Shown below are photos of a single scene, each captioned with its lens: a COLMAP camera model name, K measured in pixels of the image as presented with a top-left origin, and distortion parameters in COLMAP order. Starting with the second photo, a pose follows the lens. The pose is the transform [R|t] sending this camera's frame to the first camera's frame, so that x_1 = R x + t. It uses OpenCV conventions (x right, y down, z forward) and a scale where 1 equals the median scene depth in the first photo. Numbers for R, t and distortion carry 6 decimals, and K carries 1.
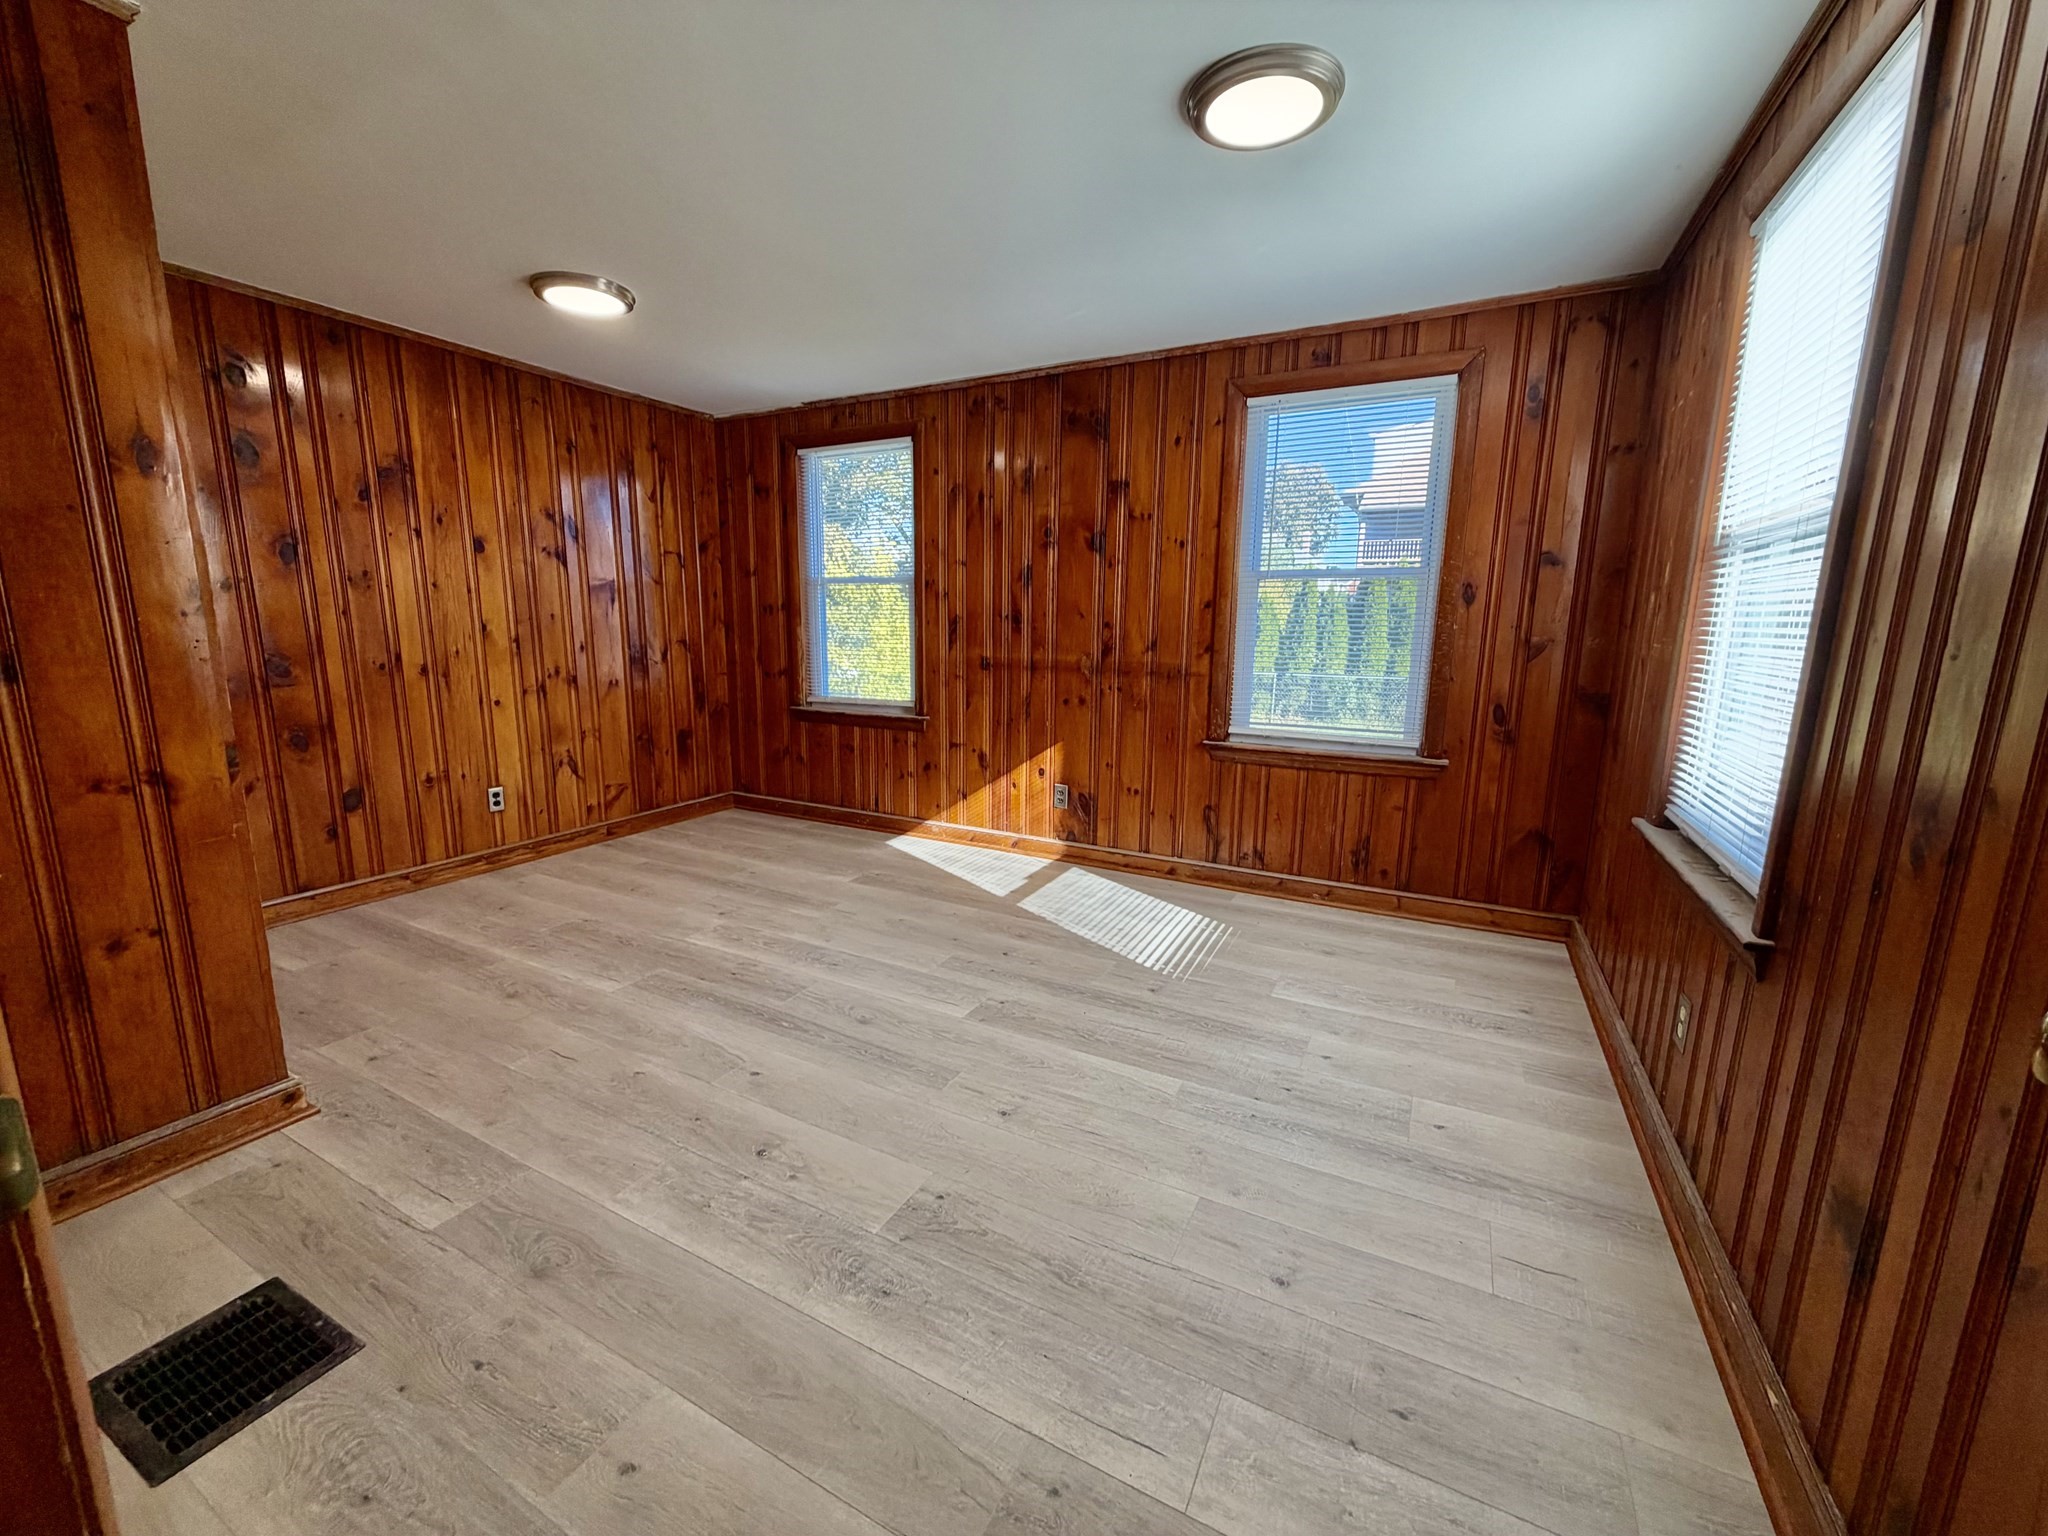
lens RADIAL K [[809.8, 0, 1025.1], [0, 809.8, 764.3], [0, 0, 1]] dist [0.000569, -0.000063]
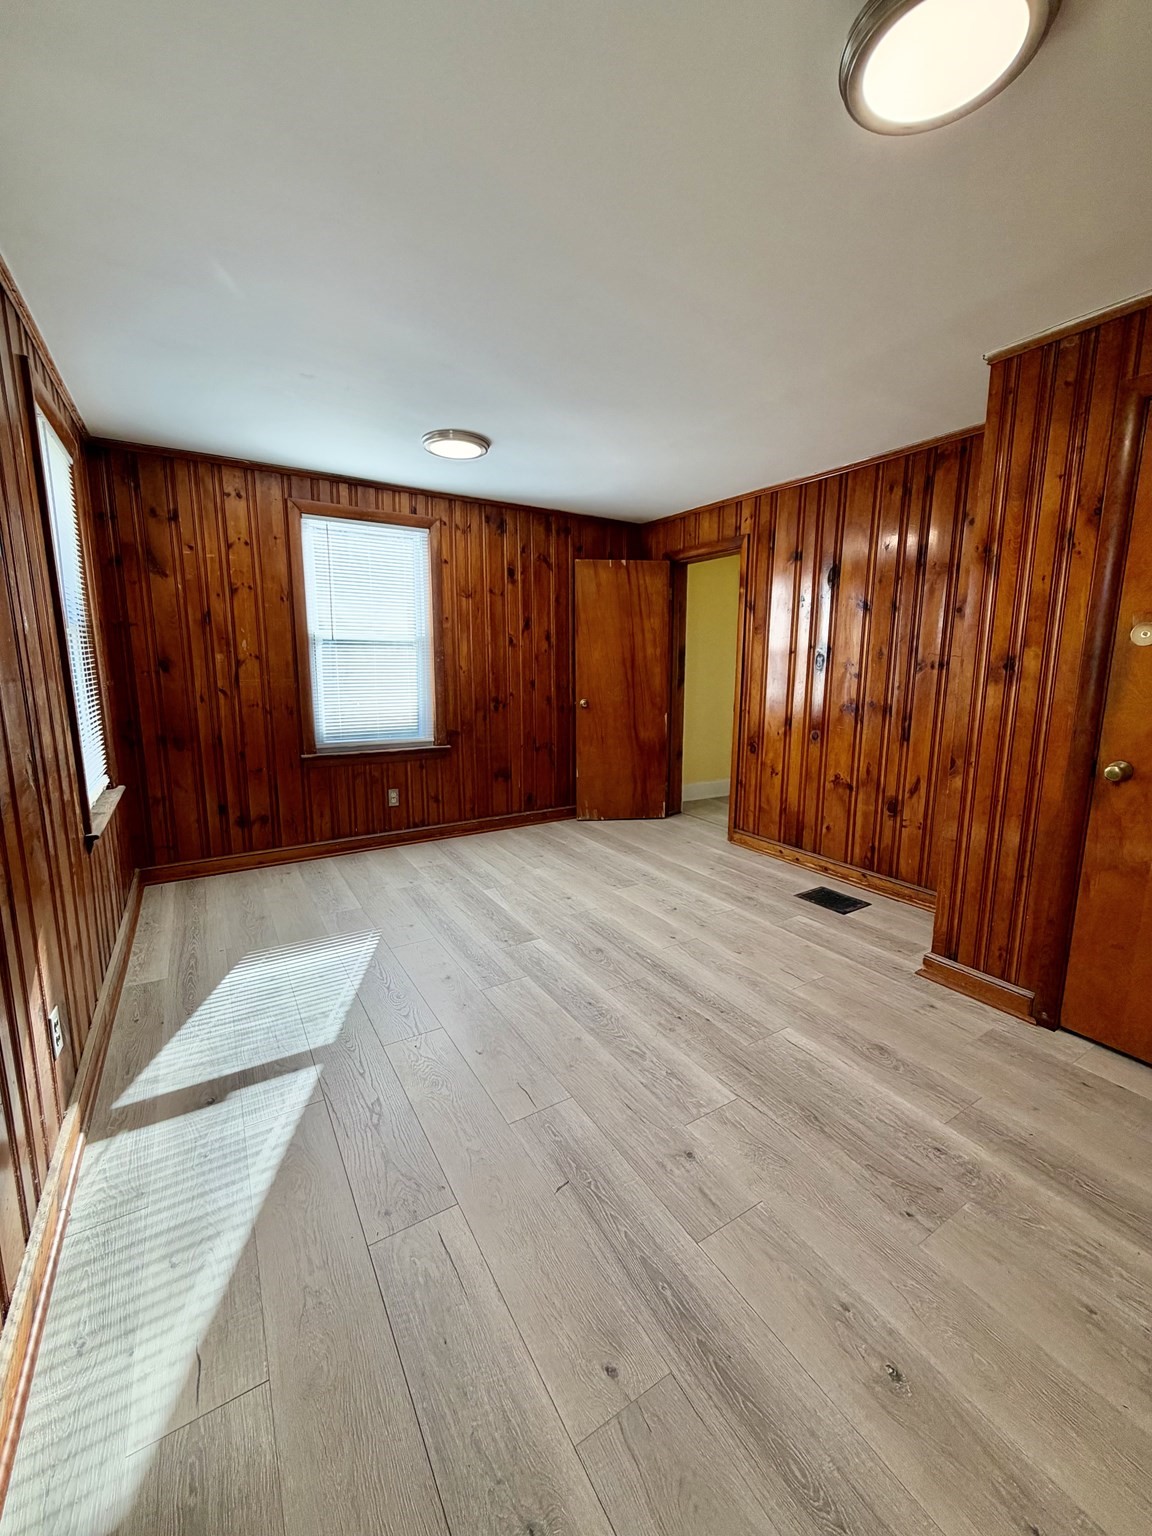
lens RADIAL K [[607.3, 0, 576.5], [0, 607.3, 761.4], [0, 0, 1]] dist [0.000569, -0.000063]
pose [[-0.858196, -0.103295, 0.502822, -0.611248], [0.072442, 0.945370, 0.317848, -0.324382], [-0.508185, 0.309201, -0.803830, 1.609982]]
